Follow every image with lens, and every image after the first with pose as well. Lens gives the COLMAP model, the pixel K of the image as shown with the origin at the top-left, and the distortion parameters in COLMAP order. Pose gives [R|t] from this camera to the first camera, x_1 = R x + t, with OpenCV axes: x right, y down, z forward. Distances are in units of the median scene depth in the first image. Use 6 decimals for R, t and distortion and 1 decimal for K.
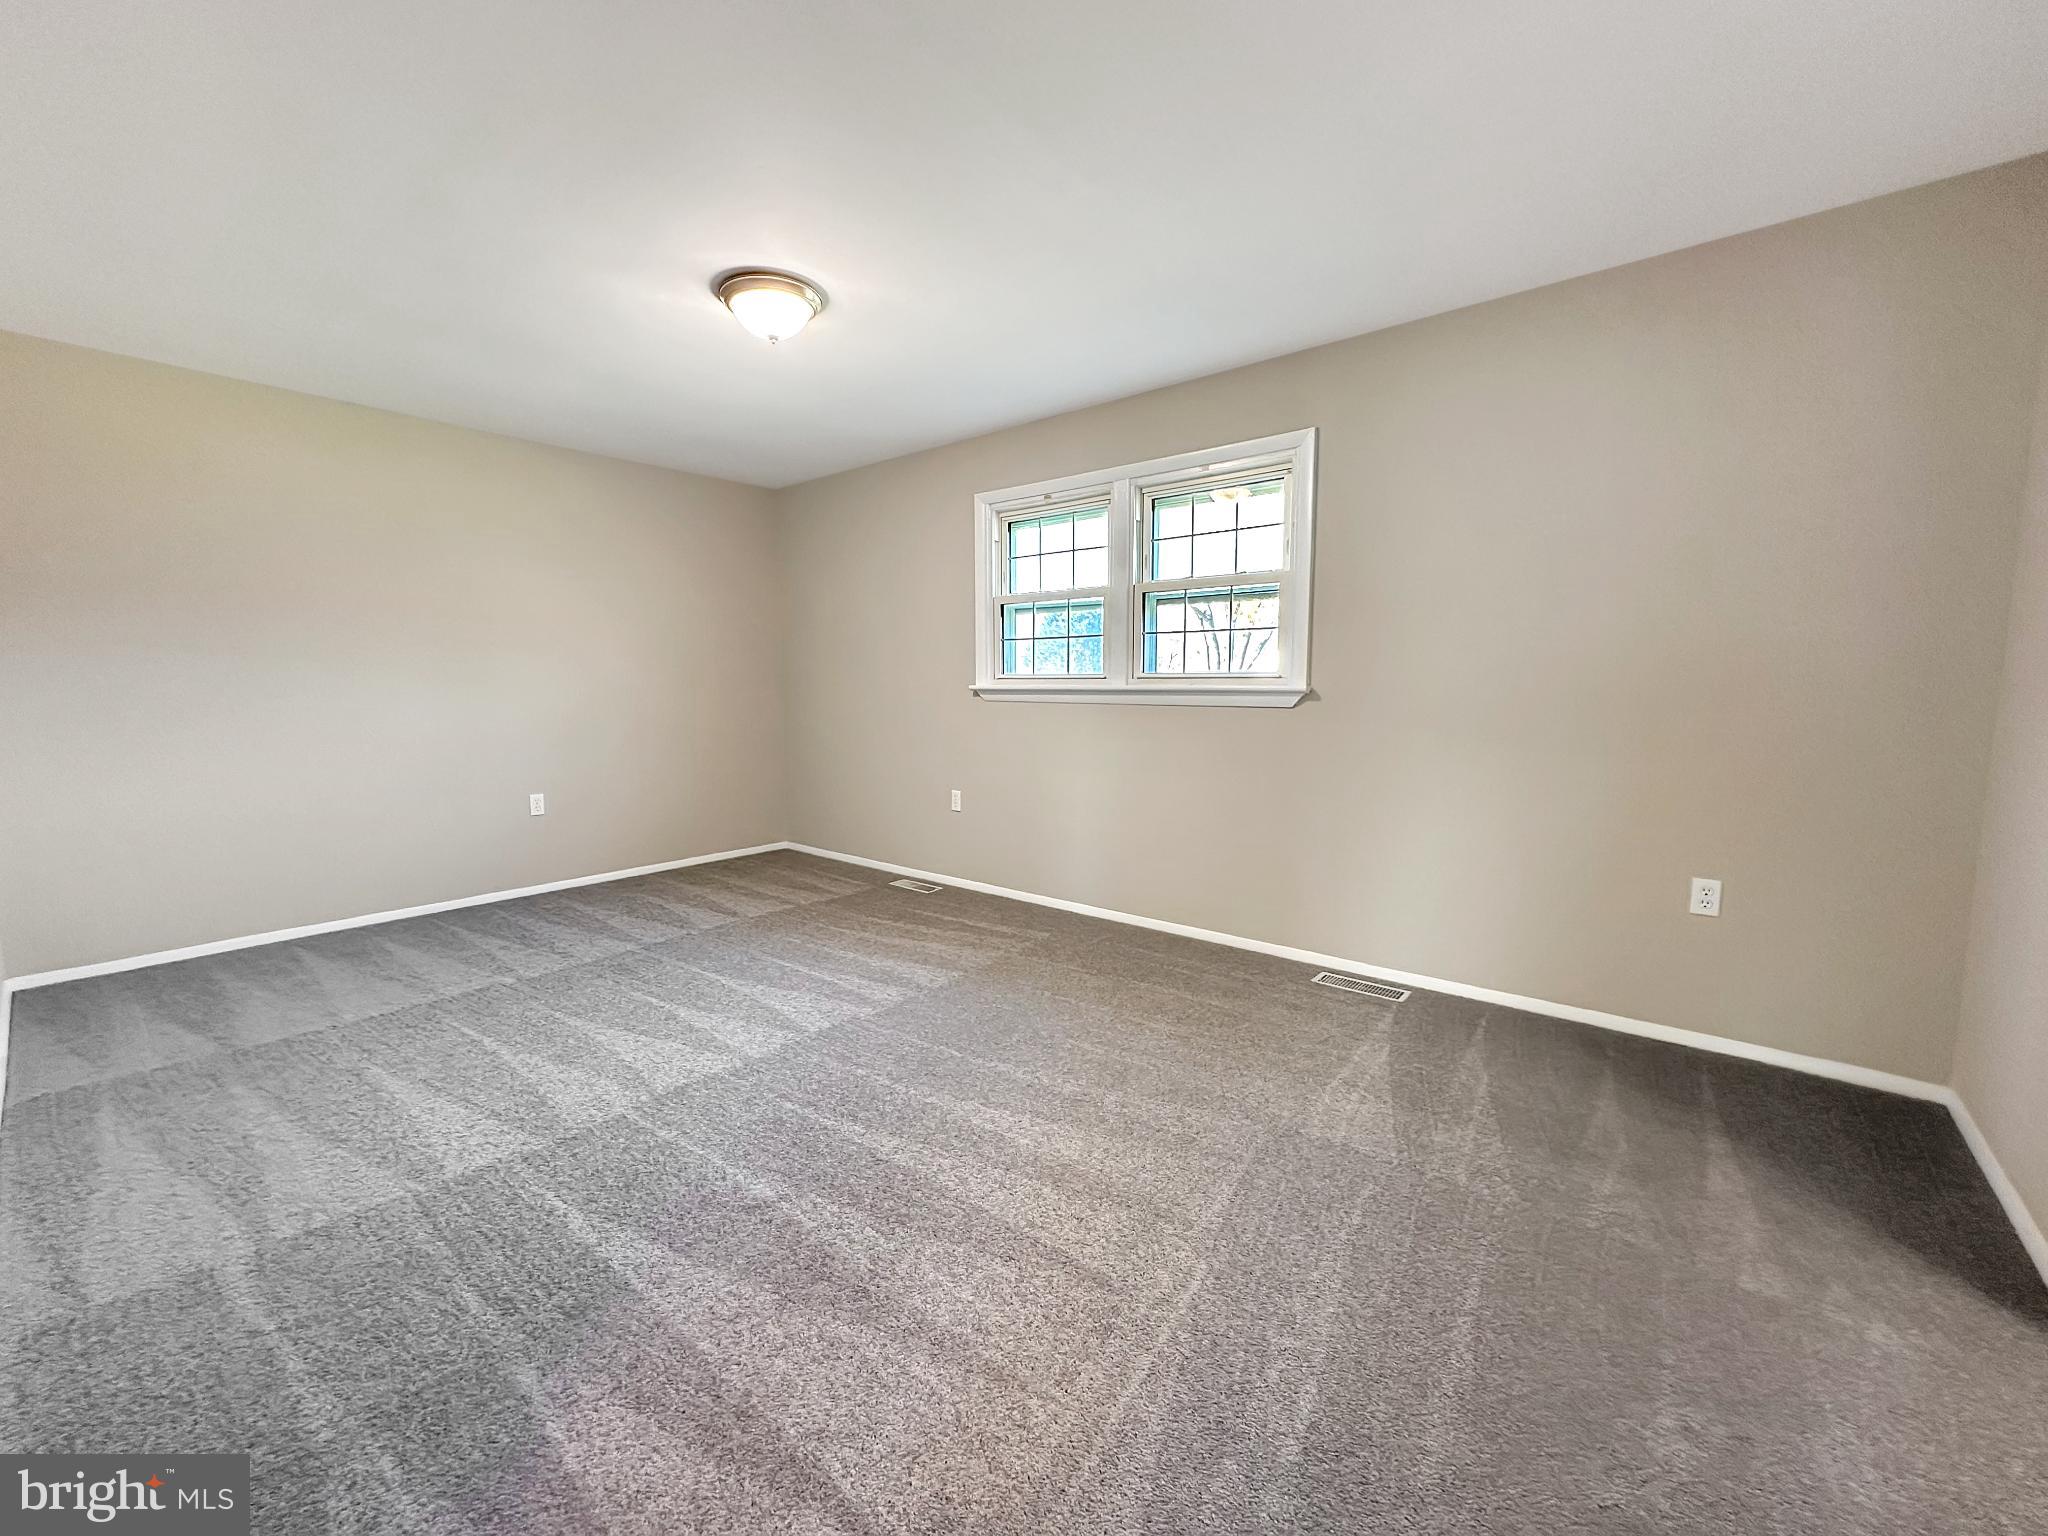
lens RADIAL K [[815.9, 0, 1024.2], [0, 815.9, 769.0], [0, 0, 1]] dist [-0.002125, 0.000568]
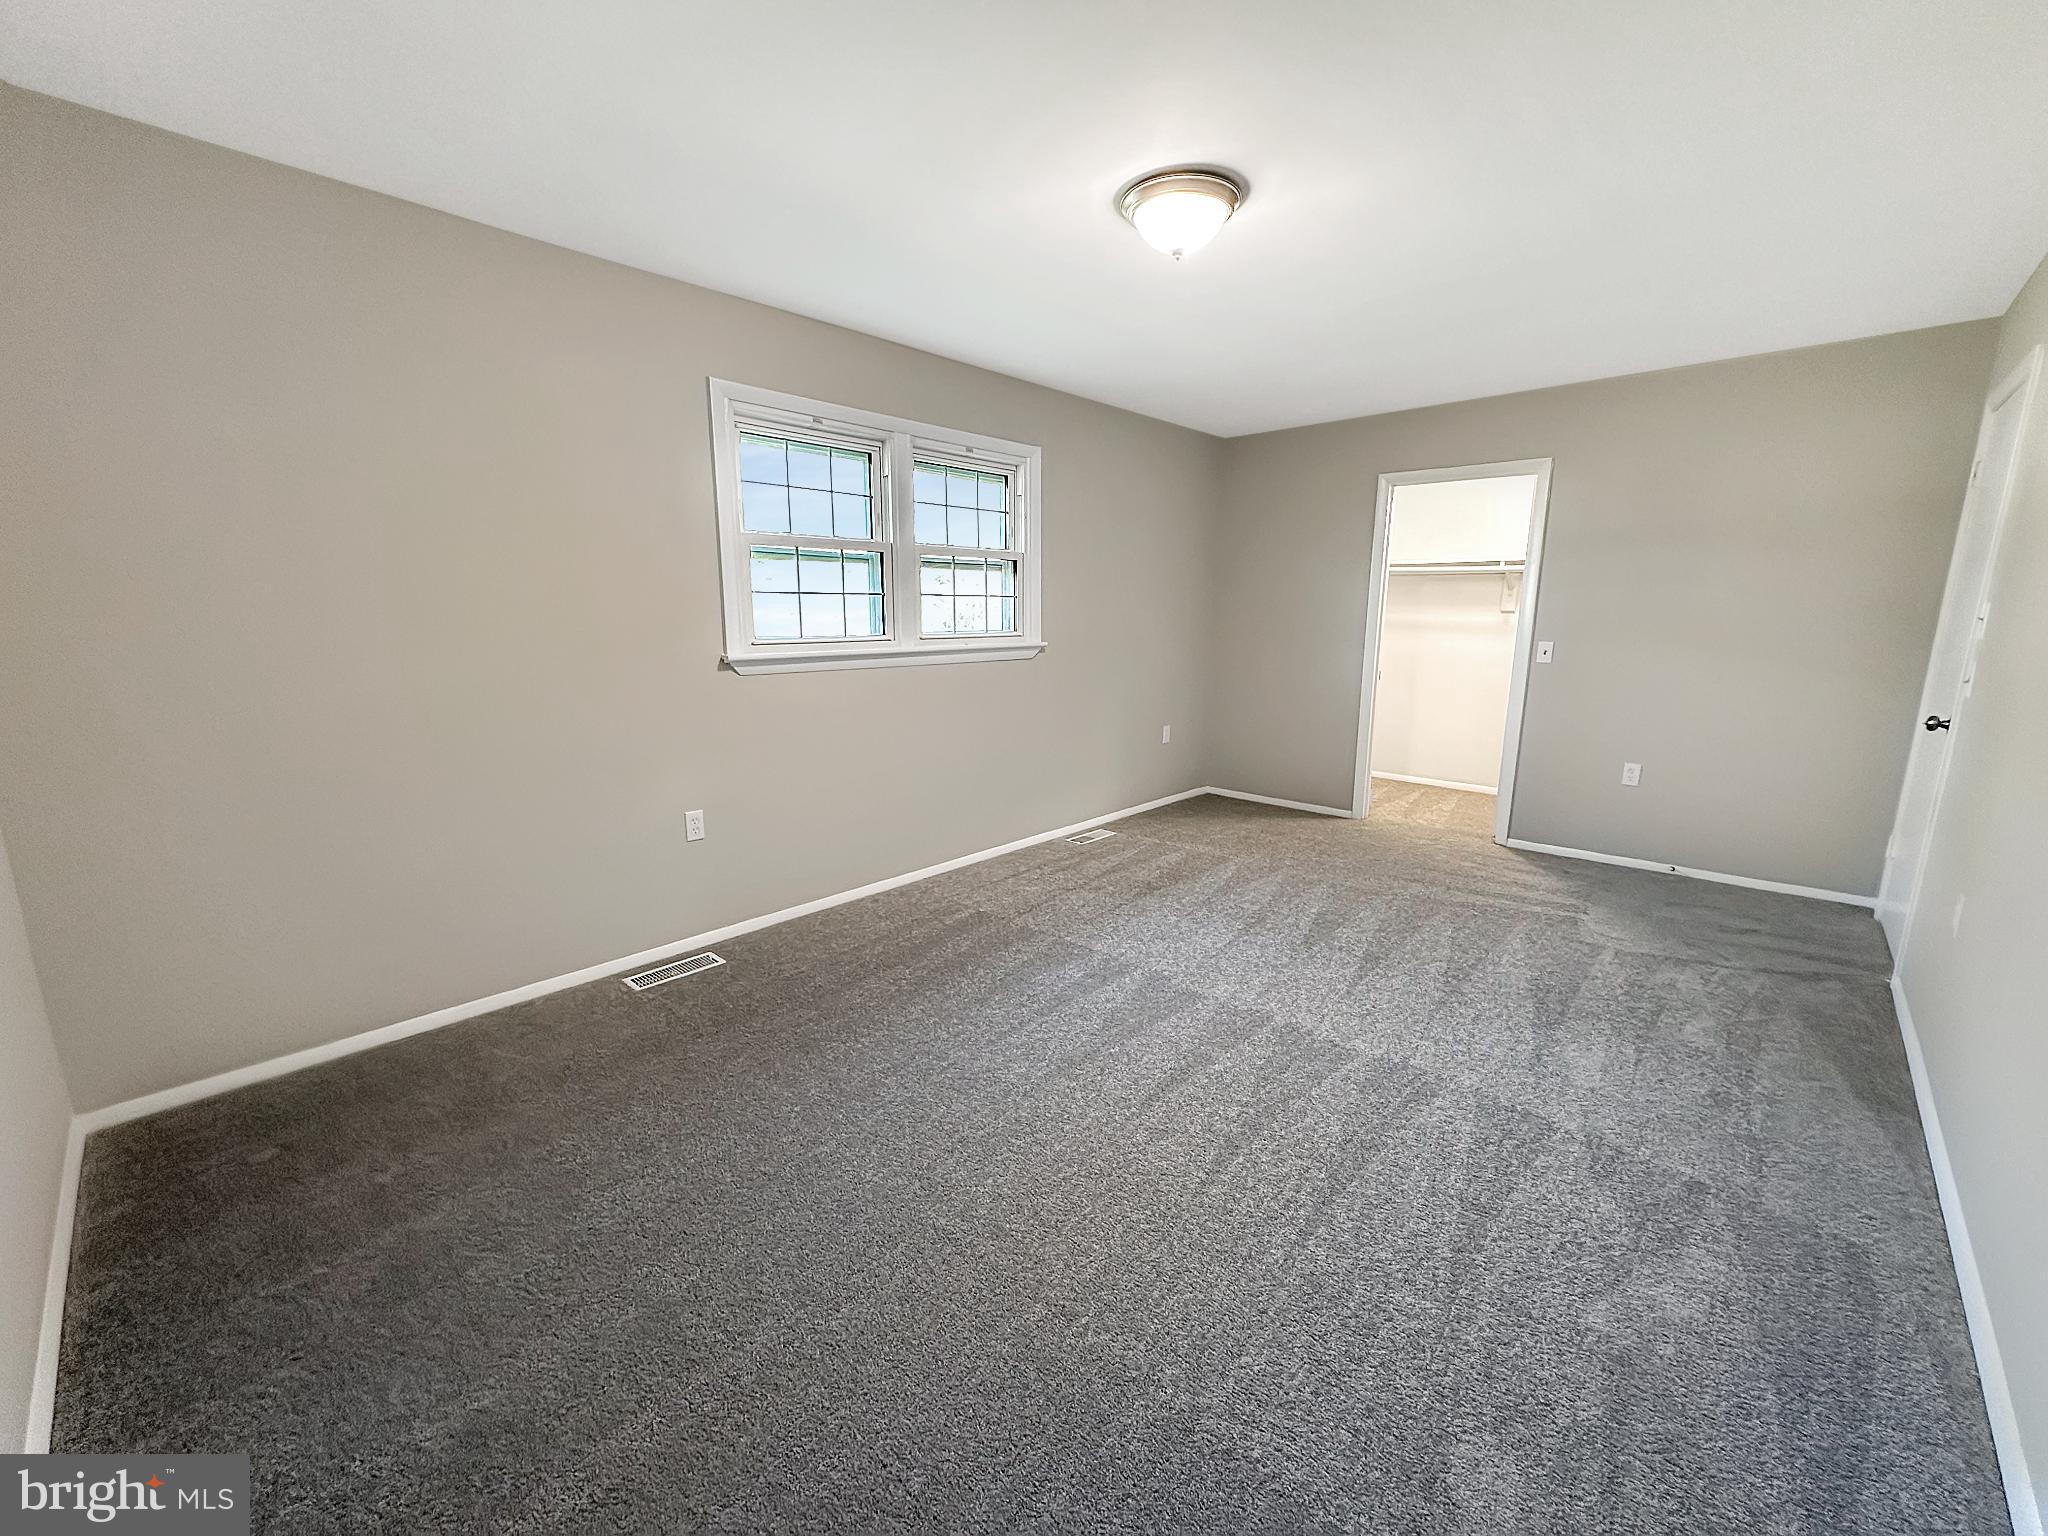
lens RADIAL K [[815.9, 0, 1024.2], [0, 815.9, 769.0], [0, 0, 1]] dist [-0.002125, 0.000568]
pose [[0.054147, -0.162191, 0.985273, -0.898940], [0.133970, 0.978979, 0.153793, -0.092279], [-0.989505, 0.123670, 0.074738, 0.829313]]
